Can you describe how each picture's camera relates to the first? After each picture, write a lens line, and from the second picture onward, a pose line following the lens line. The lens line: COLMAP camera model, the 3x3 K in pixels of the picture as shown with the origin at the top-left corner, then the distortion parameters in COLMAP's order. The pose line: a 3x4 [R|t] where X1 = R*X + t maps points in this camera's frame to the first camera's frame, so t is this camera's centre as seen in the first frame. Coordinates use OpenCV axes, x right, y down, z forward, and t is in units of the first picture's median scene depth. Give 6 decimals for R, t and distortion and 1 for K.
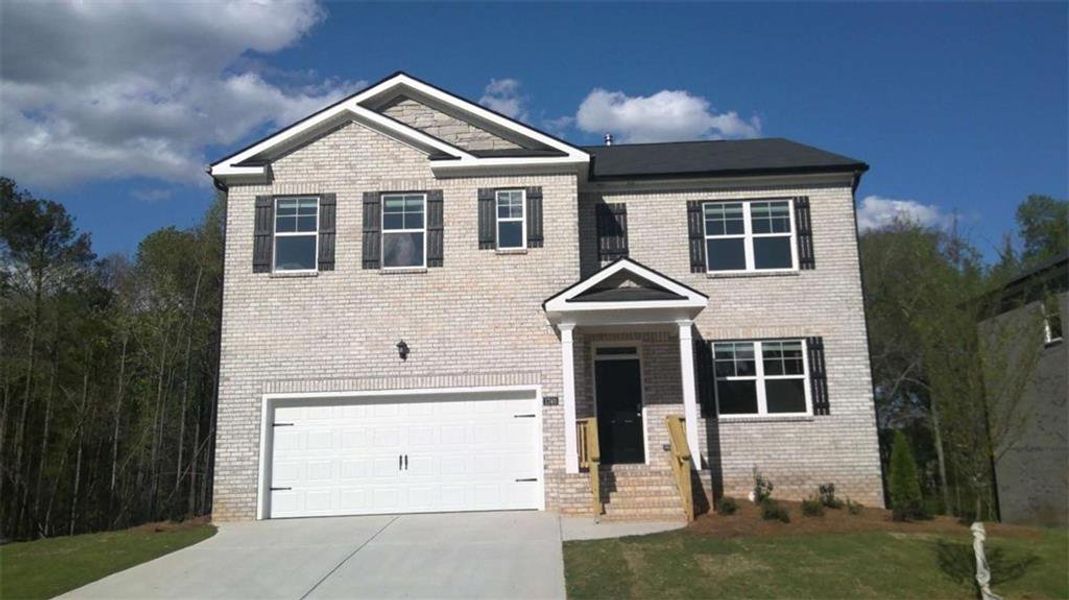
lens RADIAL K [[814.0, 0, 515.1], [0, 814.0, 300.7], [0, 0, 1]] dist [0.074652, -0.039933]
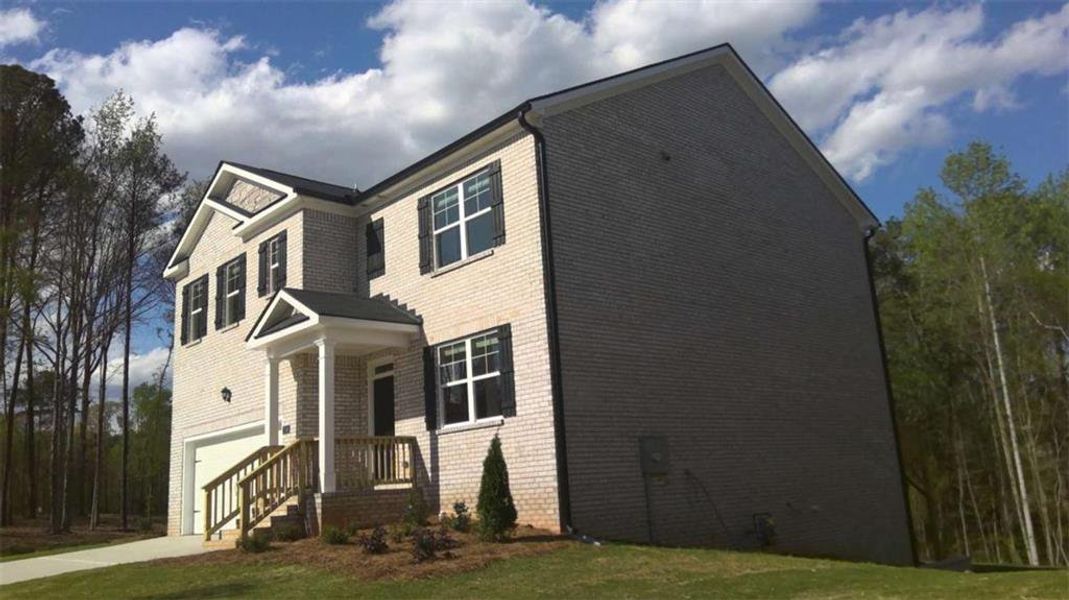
lens RADIAL K [[814.0, 0, 529.8], [0, 814.0, 300.5], [0, 0, 1]] dist [0.074652, -0.039933]
pose [[0.709833, -0.176090, -0.682004, 0.969018], [0.183919, 0.980993, -0.061865, 0.077190], [0.679935, -0.081520, 0.728727, 0.417157]]
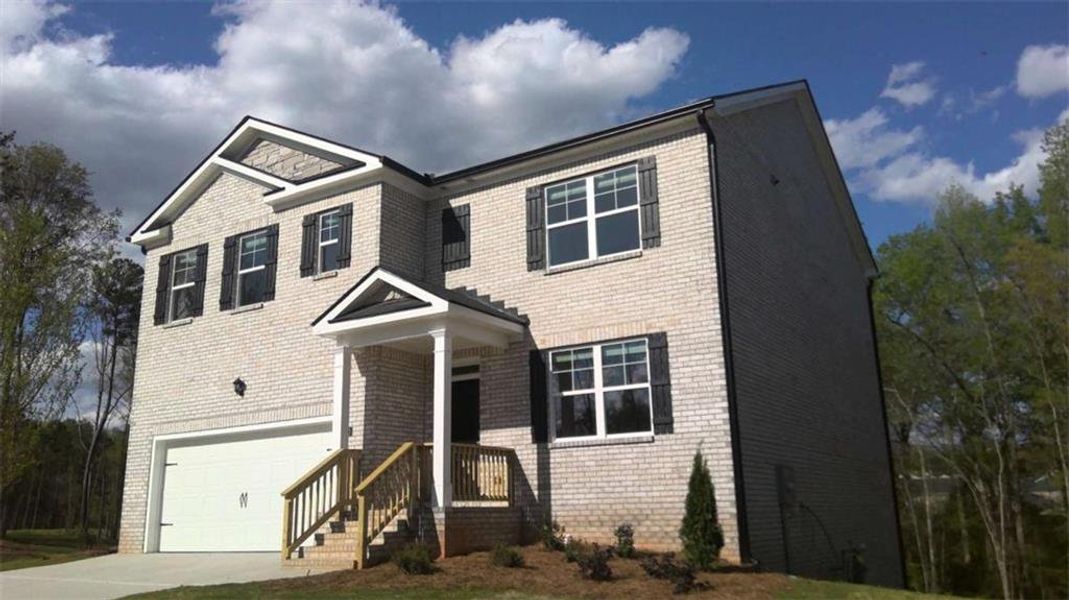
lens RADIAL K [[814.0, 0, 524.6], [0, 814.0, 301.1], [0, 0, 1]] dist [0.074652, -0.039933]
pose [[0.867256, -0.116793, -0.483969, 0.639939], [0.097769, 0.993119, -0.064465, 0.052287], [0.488168, 0.008590, 0.872707, 0.270978]]
